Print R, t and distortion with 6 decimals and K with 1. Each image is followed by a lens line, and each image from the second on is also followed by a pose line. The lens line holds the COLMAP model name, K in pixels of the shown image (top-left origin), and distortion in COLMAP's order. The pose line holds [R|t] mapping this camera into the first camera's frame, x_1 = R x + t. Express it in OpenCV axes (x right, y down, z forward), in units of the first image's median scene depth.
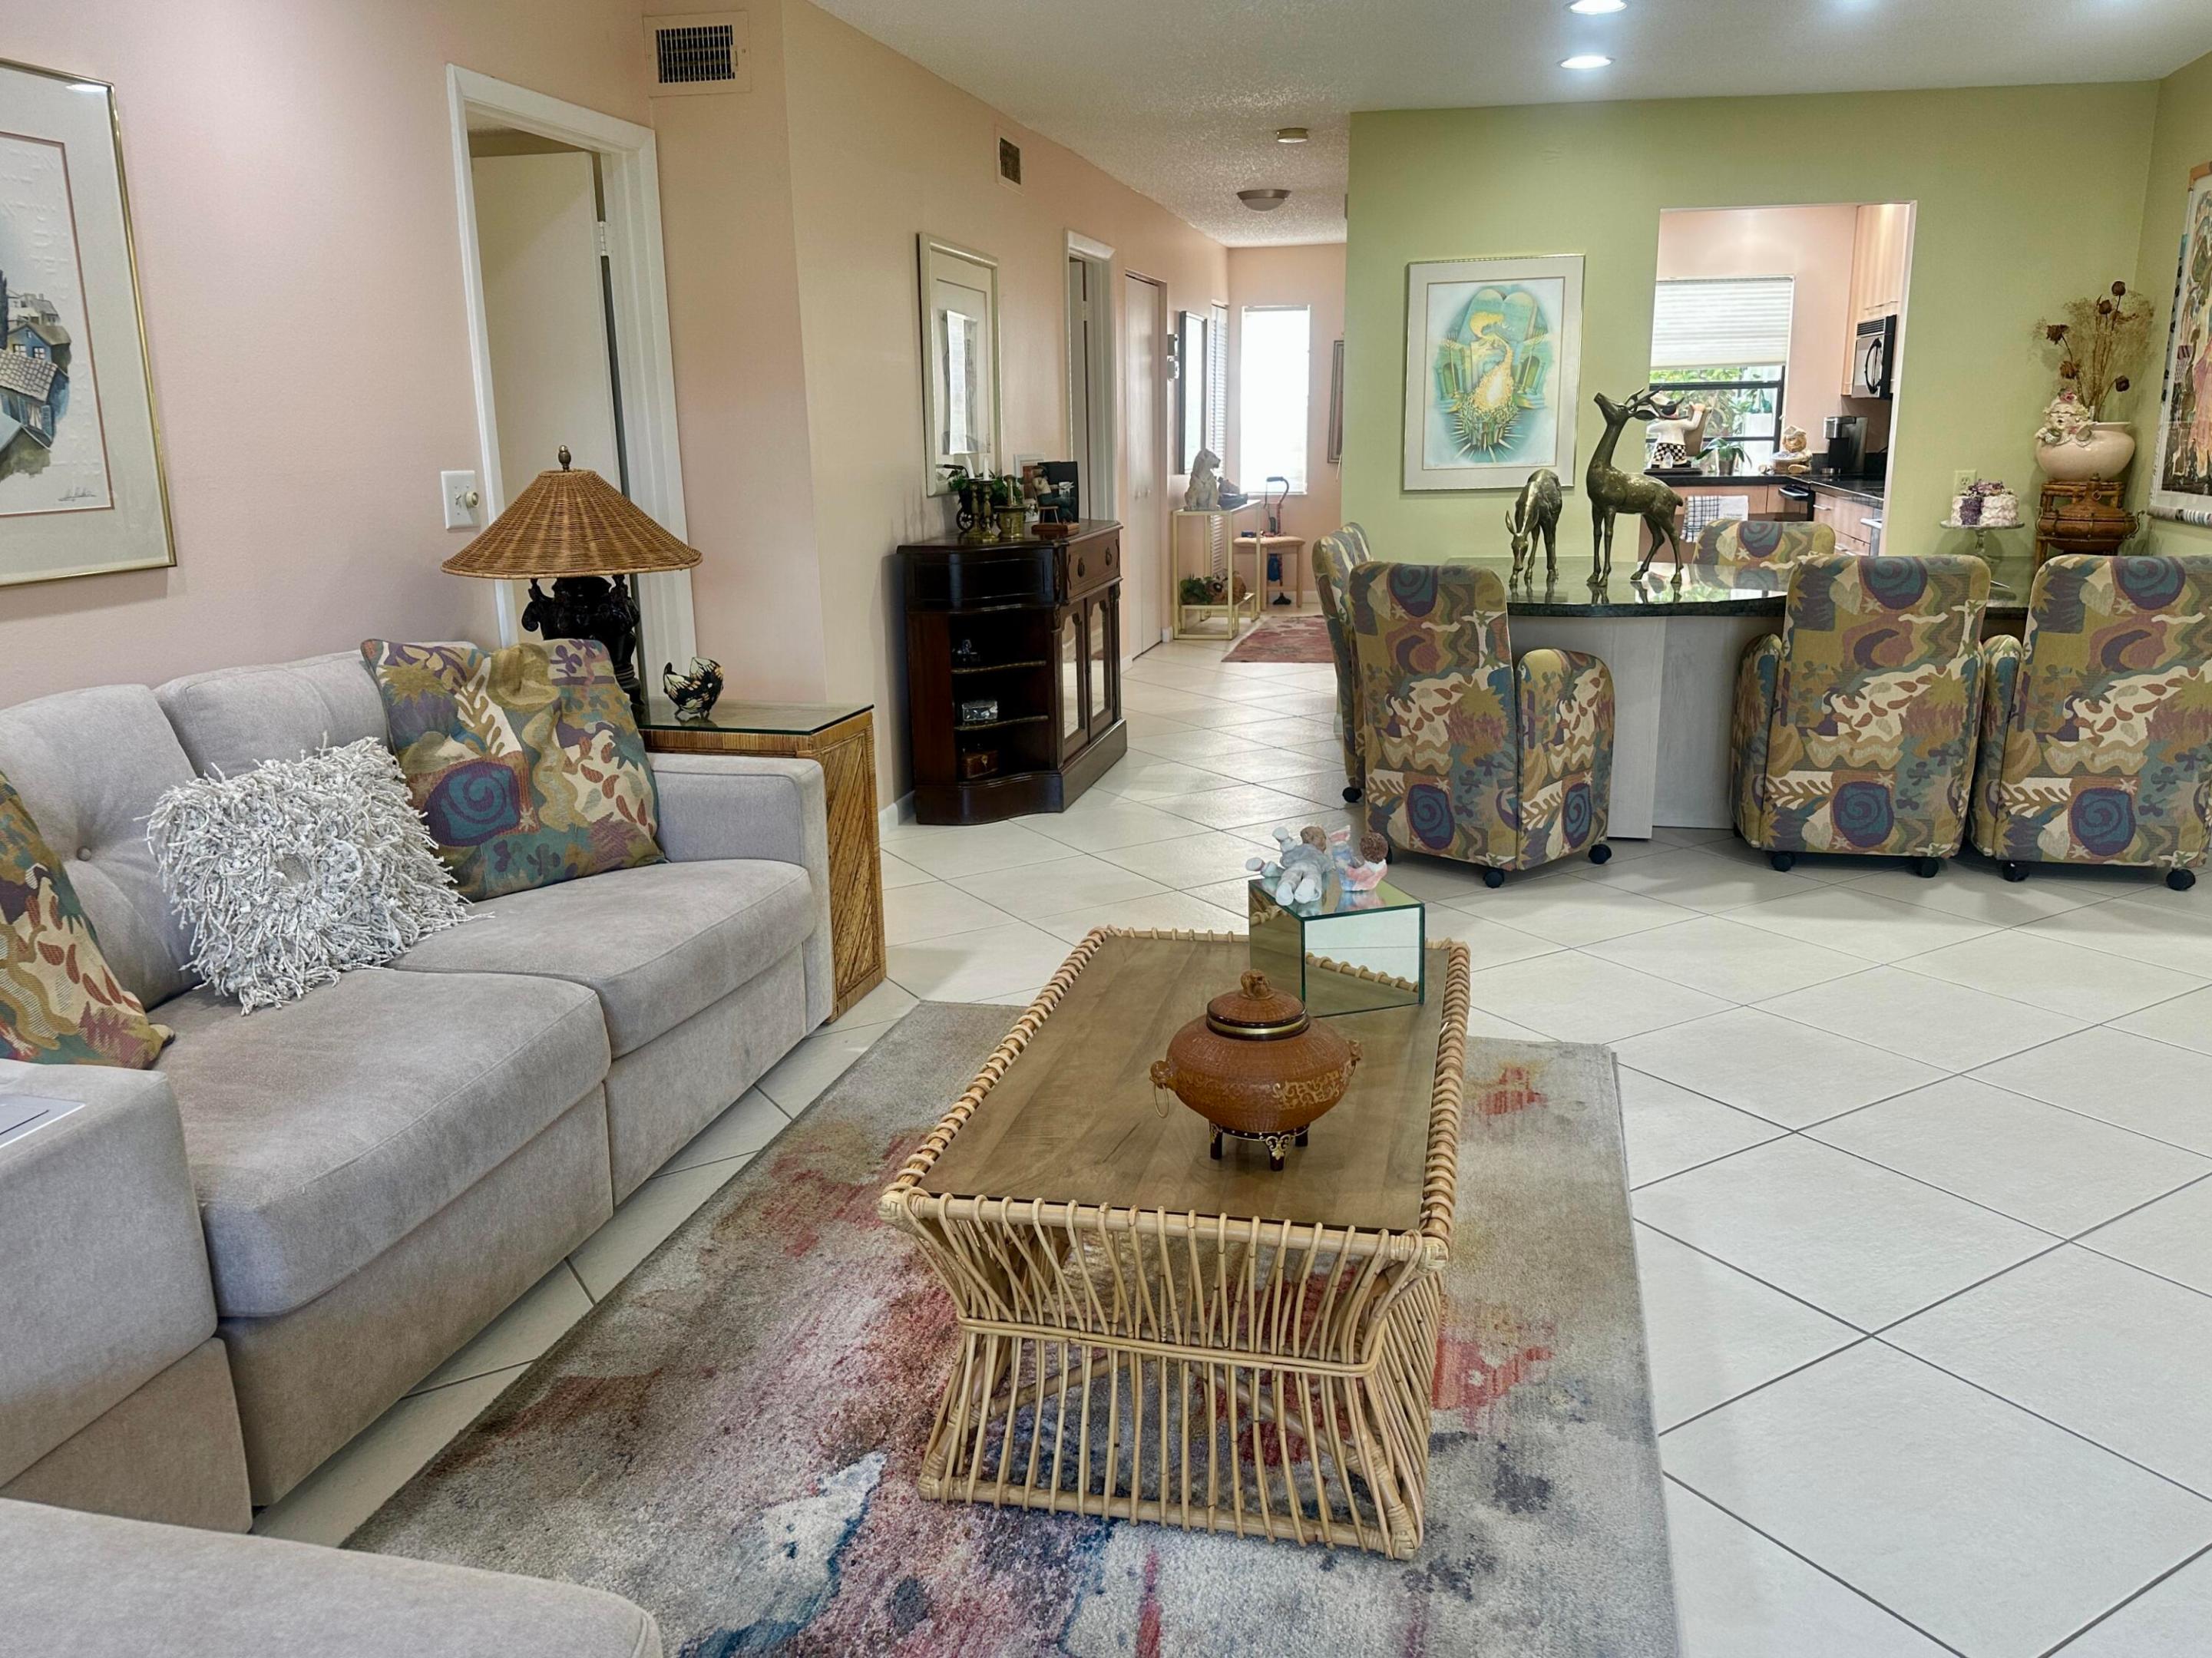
lens RADIAL K [[1626.7, 0, 1075.8], [0, 1626.7, 823.6], [0, 0, 1]] dist [0.104214, -0.165637]
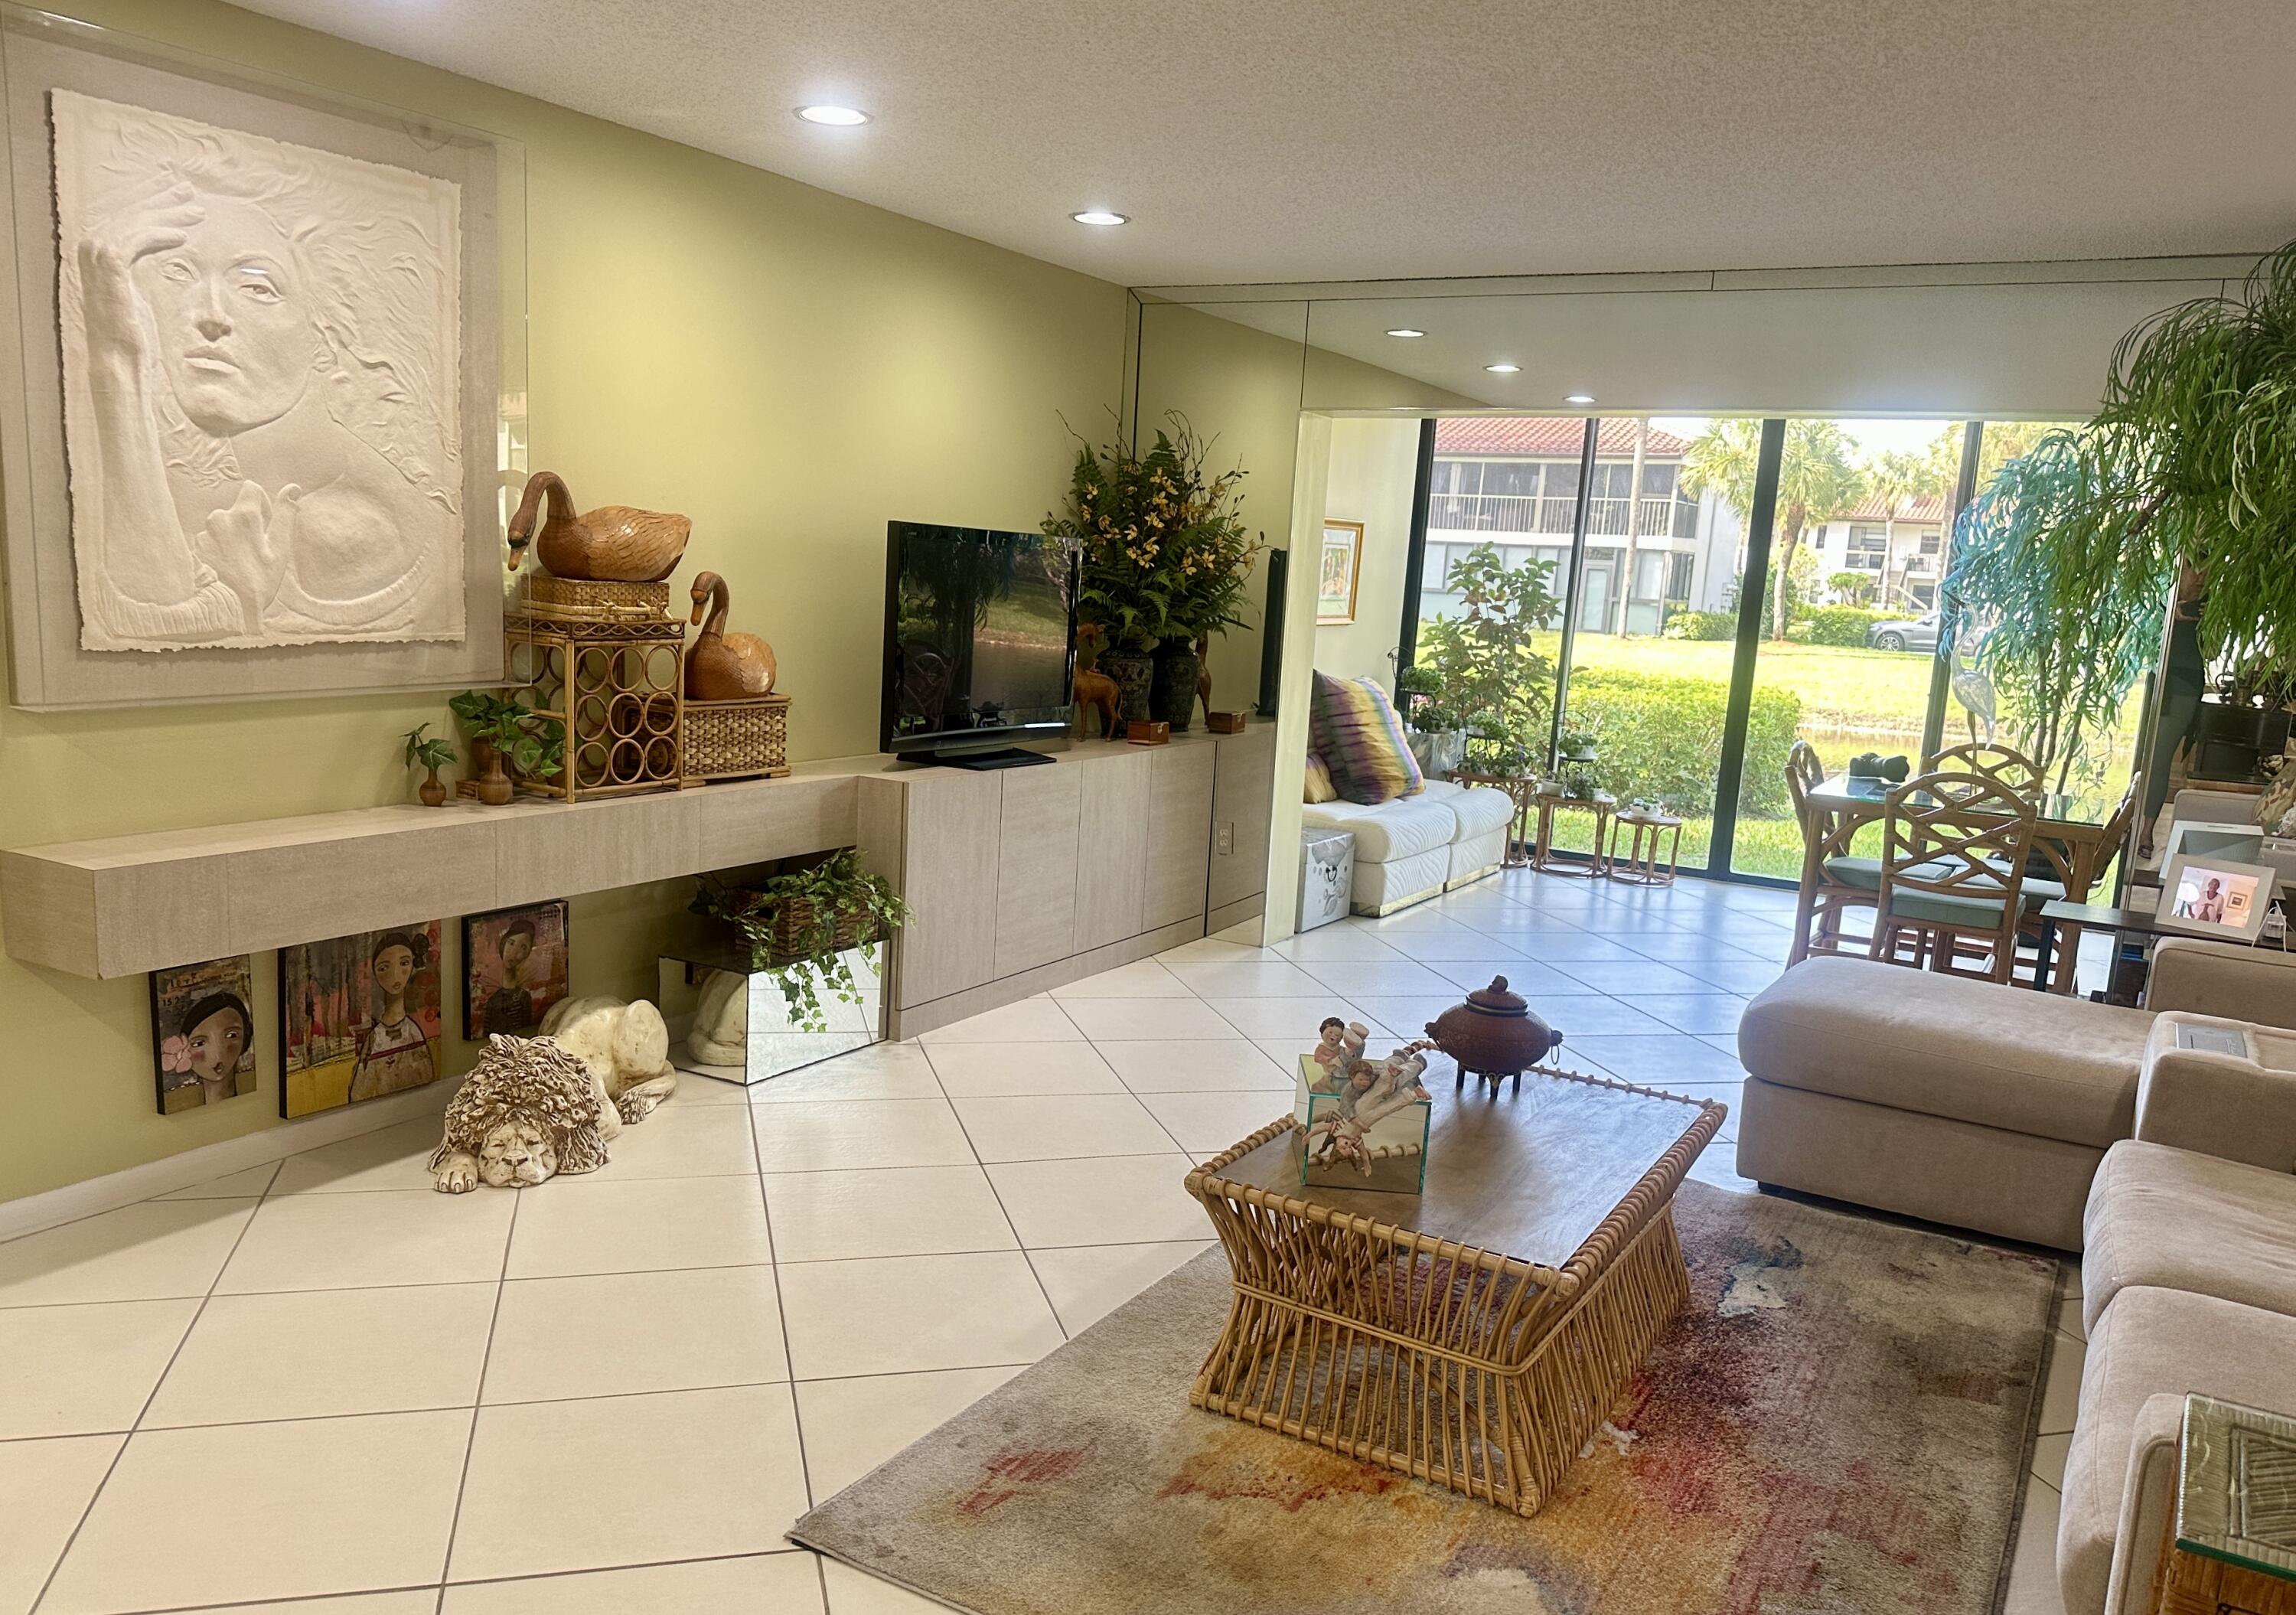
lens RADIAL K [[1792.0, 0, 1141.9], [0, 1792.0, 851.5], [0, 0, 1]] dist [0.182917, -0.300555]
pose [[-0.963400, -0.087317, 0.253447, 0.006119], [0.018597, 0.921415, 0.388136, -0.401113], [-0.267421, 0.378644, -0.886067, 1.435276]]
